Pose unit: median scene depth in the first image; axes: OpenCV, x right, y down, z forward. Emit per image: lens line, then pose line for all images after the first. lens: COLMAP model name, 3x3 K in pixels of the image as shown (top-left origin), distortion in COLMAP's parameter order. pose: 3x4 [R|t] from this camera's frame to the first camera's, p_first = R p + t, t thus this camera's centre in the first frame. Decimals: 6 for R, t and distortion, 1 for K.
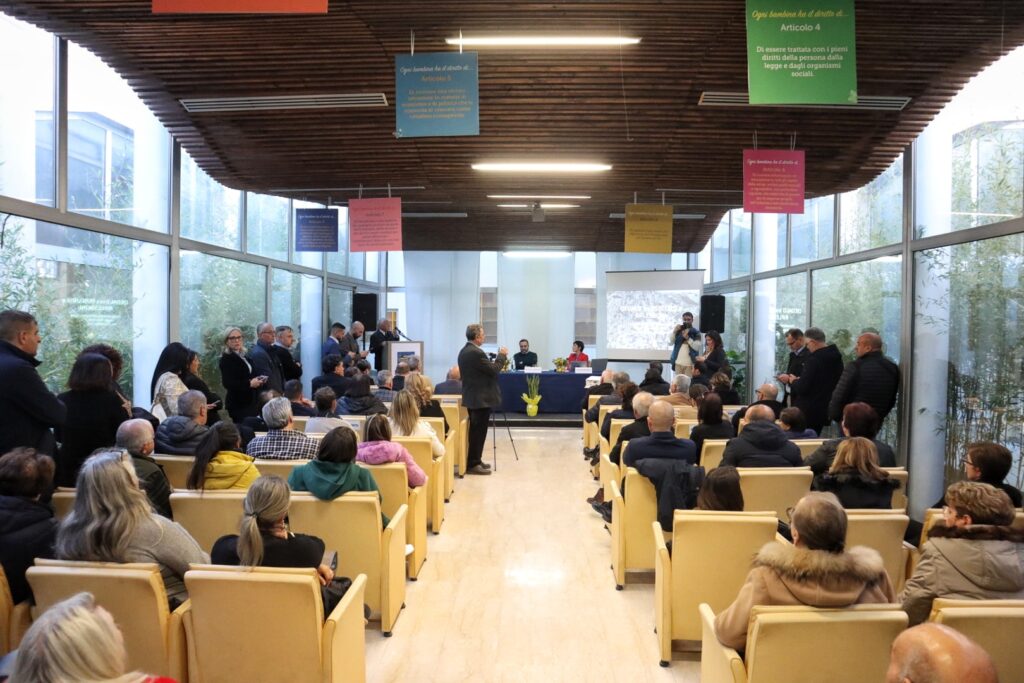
lens RADIAL K [[723.3, 0, 512.0], [0, 723.3, 341.5], [0, 0, 1]] dist [-0.118571, 0.085462]
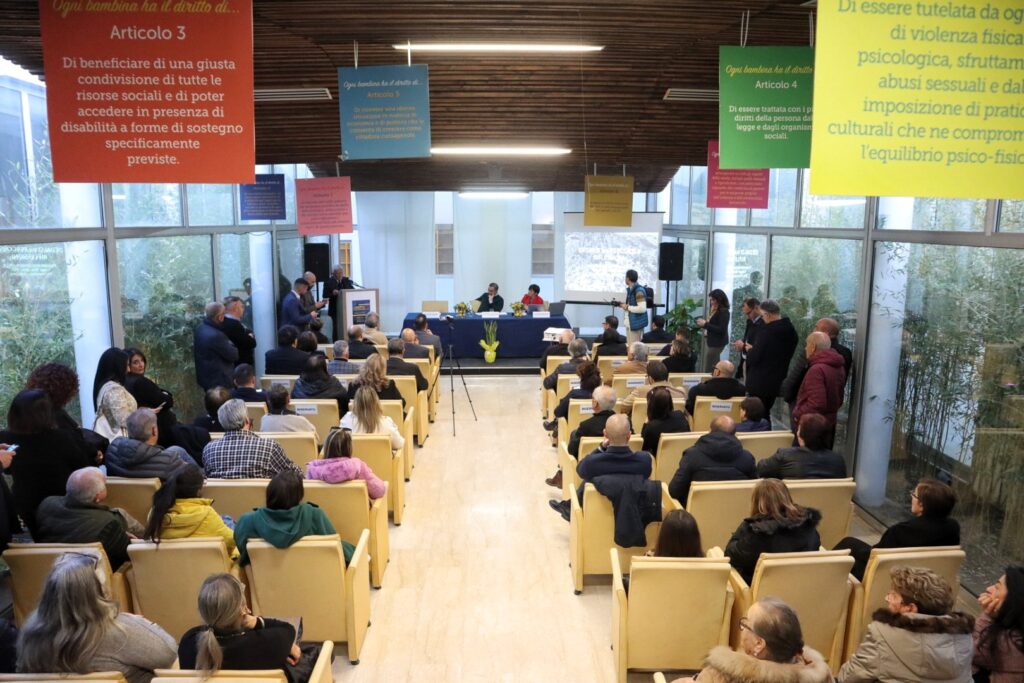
lens RADIAL K [[724.4, 0, 512.0], [0, 724.4, 341.5], [0, 0, 1]] dist [-0.125919, 0.105726]
pose [[0.998190, -0.016265, 0.057900, 0.000785], [0.007852, 0.989739, 0.142671, -0.137448], [-0.059626, -0.141958, 0.988075, 0.025445]]
